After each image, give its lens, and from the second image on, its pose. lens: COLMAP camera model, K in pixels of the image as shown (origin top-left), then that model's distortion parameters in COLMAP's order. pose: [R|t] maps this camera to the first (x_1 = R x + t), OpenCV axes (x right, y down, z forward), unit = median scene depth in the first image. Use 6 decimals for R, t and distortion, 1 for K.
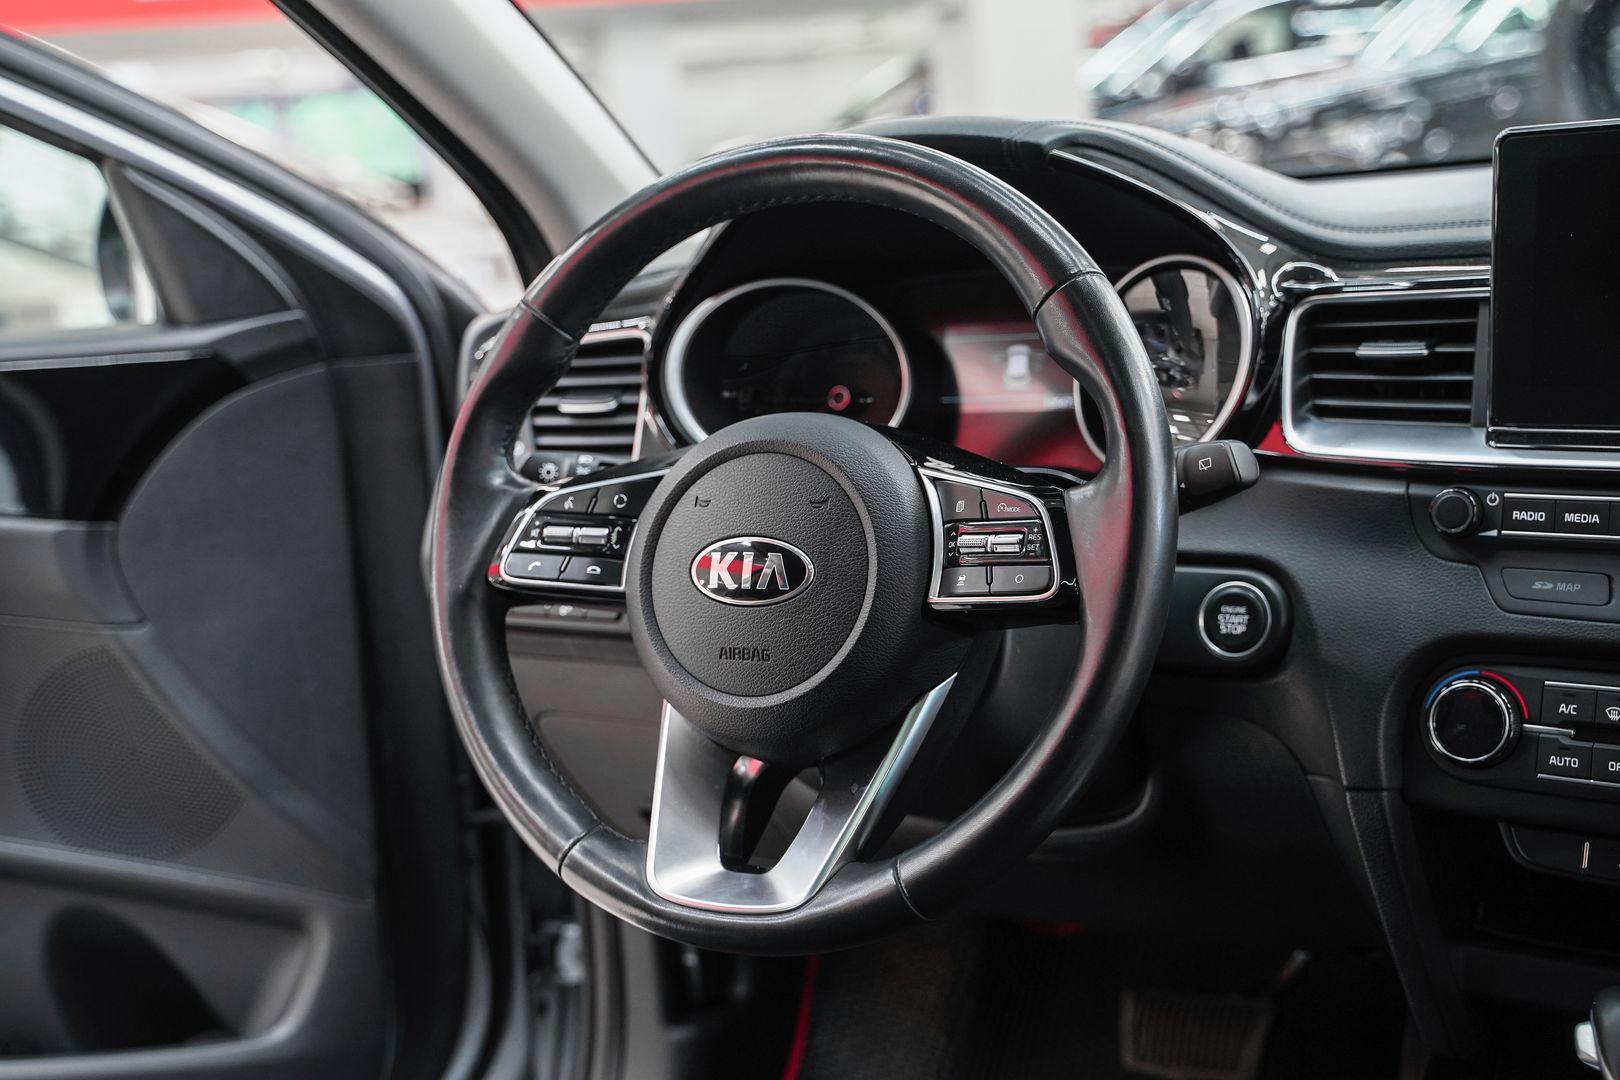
lens RADIAL K [[2039.0, 0, 810.0], [0, 2039.0, 540.0], [0, 0, 1]] dist [0.061248, -0.031325]
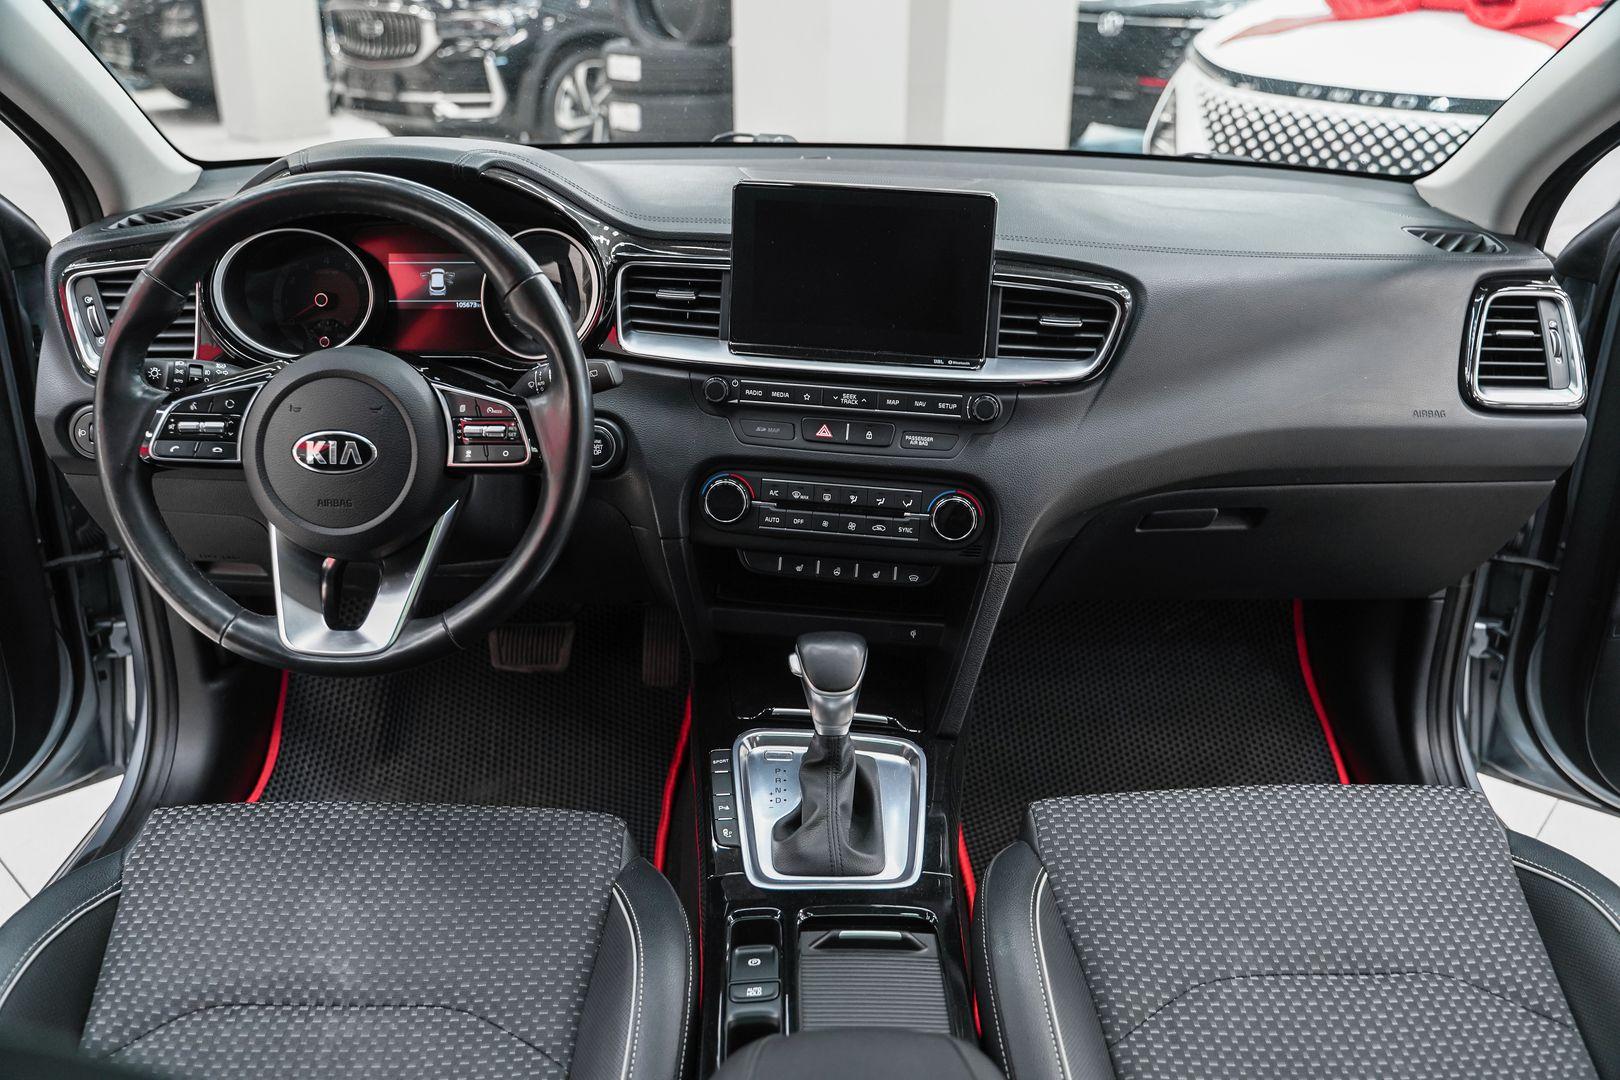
lens RADIAL K [[1311.1, 0, 810.0], [0, 1311.1, 540.0], [0, 0, 1]] dist [-0.121958, 0.100580]
pose [[0.876610, -0.099061, 0.470895, -0.179466], [-0.005886, 0.976301, 0.216339, -0.135017], [-0.481166, -0.192417, 0.855252, -0.080667]]
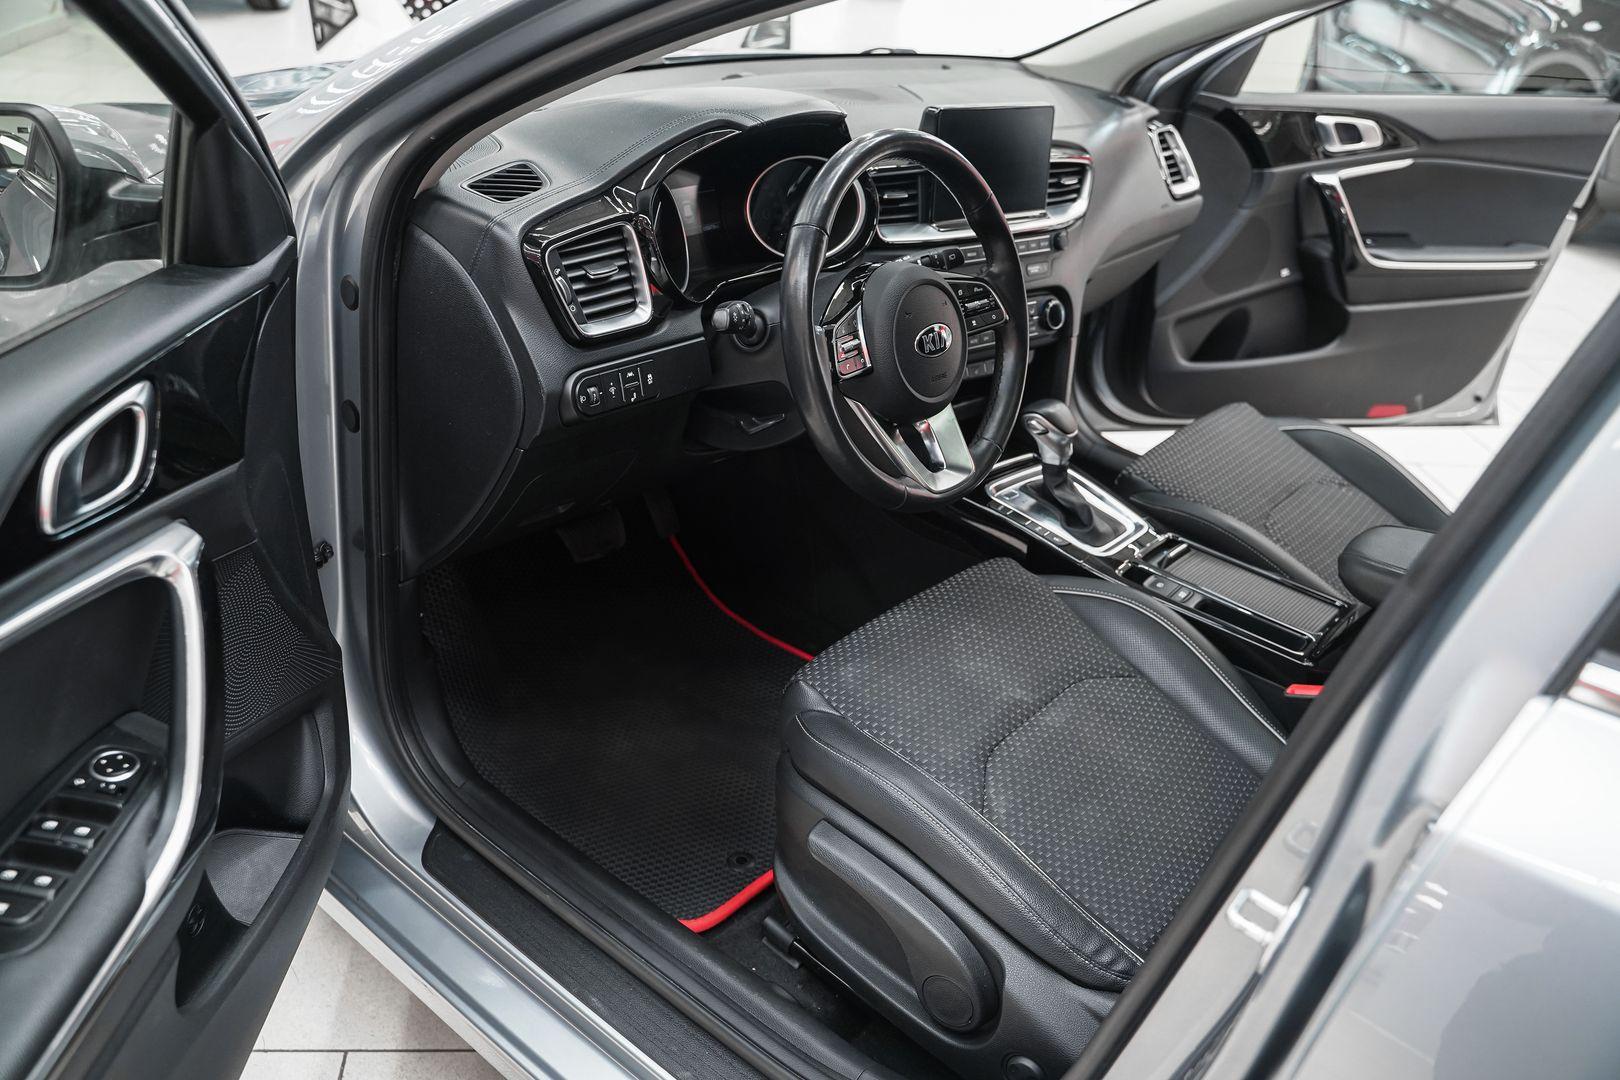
lens RADIAL K [[1311.1, 0, 810.0], [0, 1311.1, 540.0], [0, 0, 1]] dist [-0.121958, 0.100580]
pose [[0.217403, -0.365830, 0.904933, -1.336934], [0.061415, 0.930398, 0.361370, -0.285600], [-0.974148, -0.022986, 0.224739, 0.765592]]
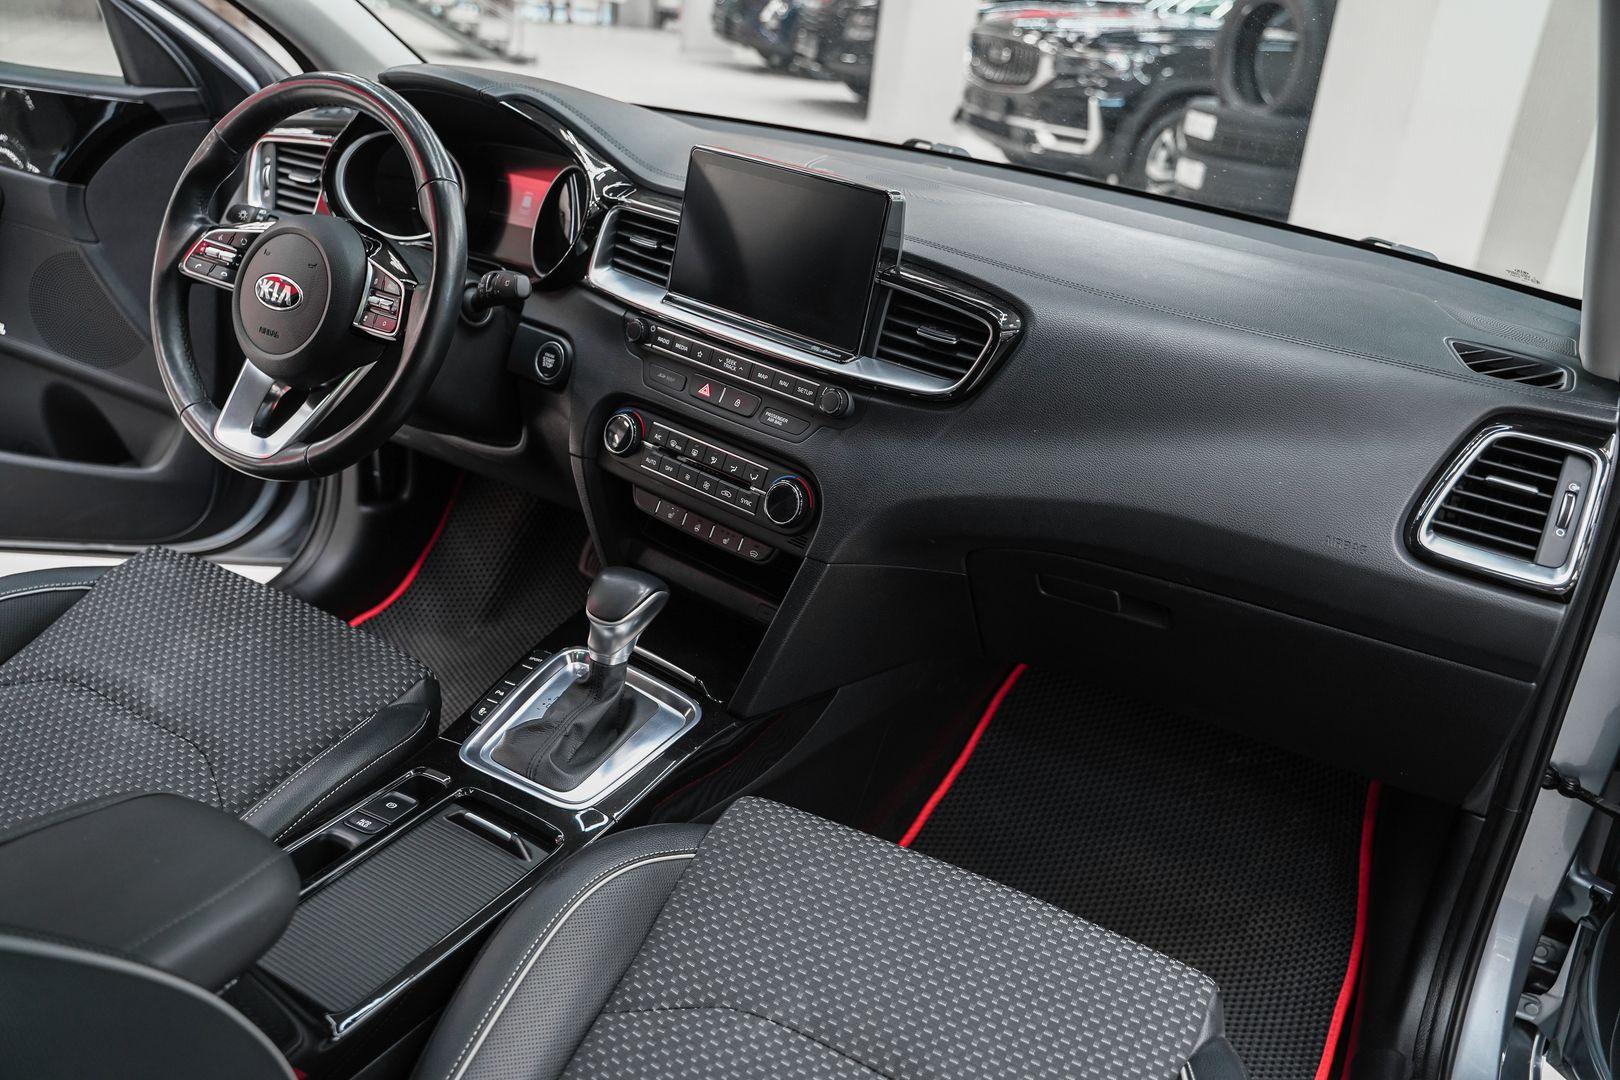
lens RADIAL K [[1311.1, 0, 810.0], [0, 1311.1, 540.0], [0, 0, 1]] dist [-0.121958, 0.100580]
pose [[0.978967, 0.198617, 0.046625, 0.451768], [-0.204015, 0.952178, 0.227453, -0.140255], [0.000780, -0.232181, 0.972672, -0.280690]]
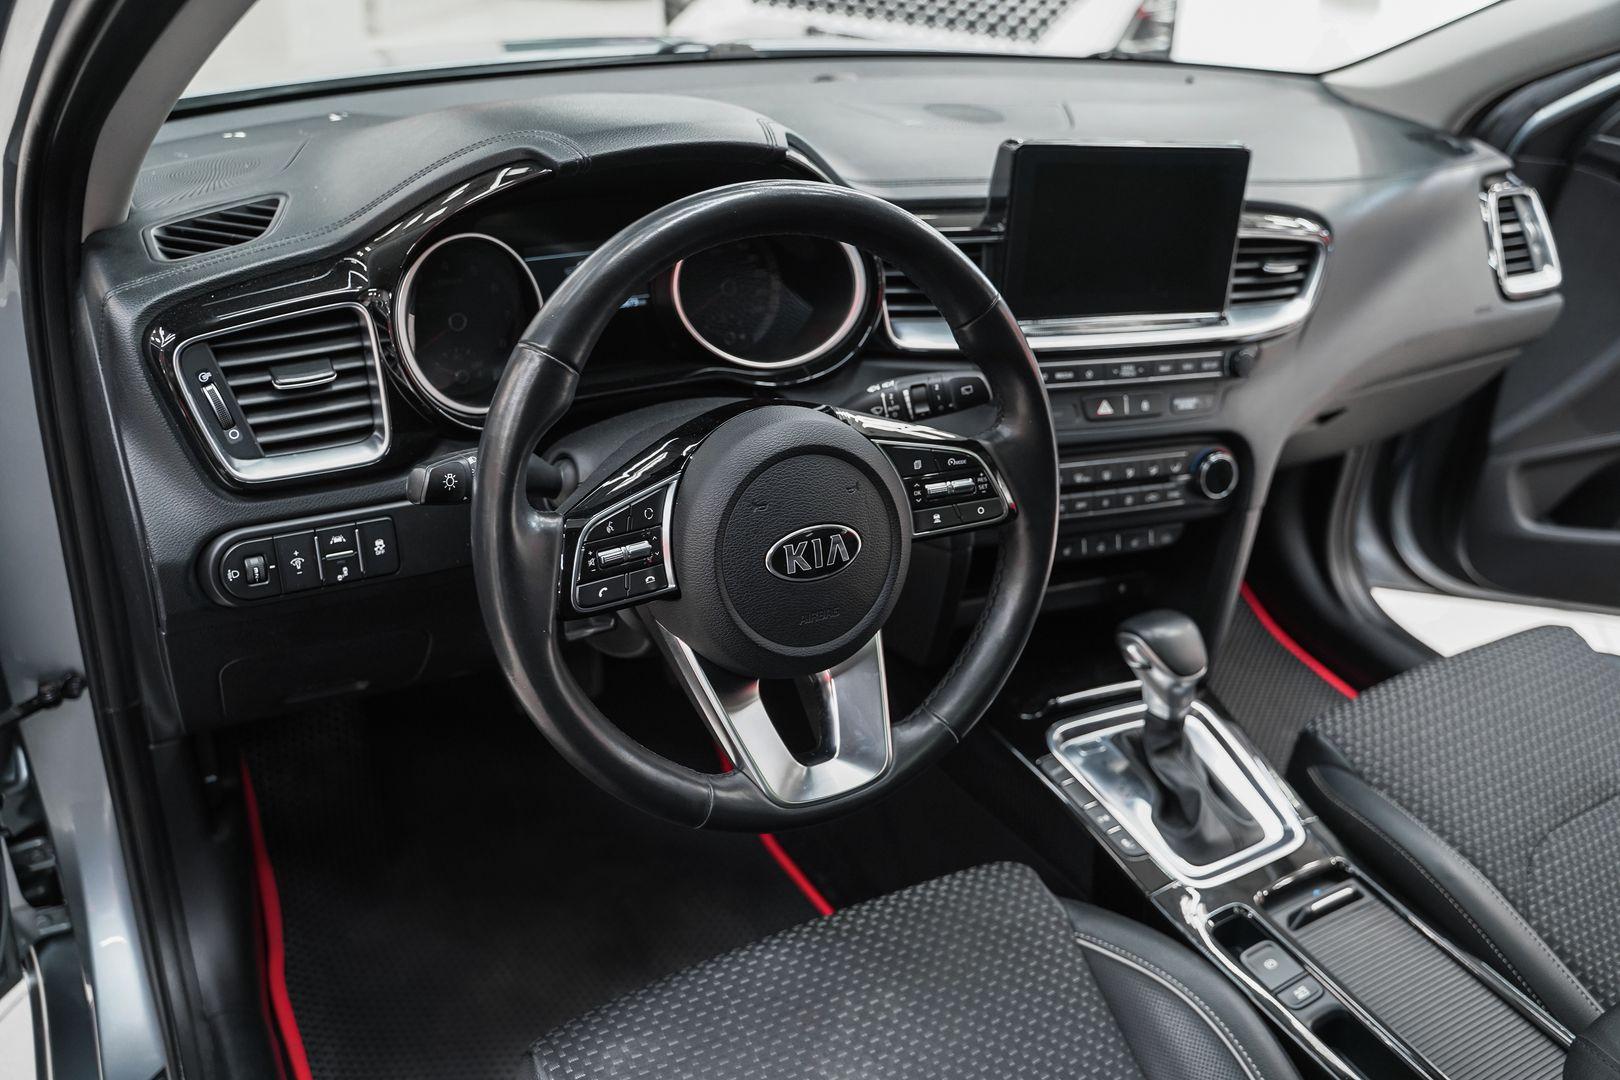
lens RADIAL K [[1311.1, 0, 810.0], [0, 1311.1, 540.0], [0, 0, 1]] dist [-0.121958, 0.100580]
pose [[0.537986, -0.309360, 0.784135, -0.630811], [0.028727, 0.936411, 0.349728, -0.261776], [-0.842464, -0.165623, 0.512663, 0.554894]]
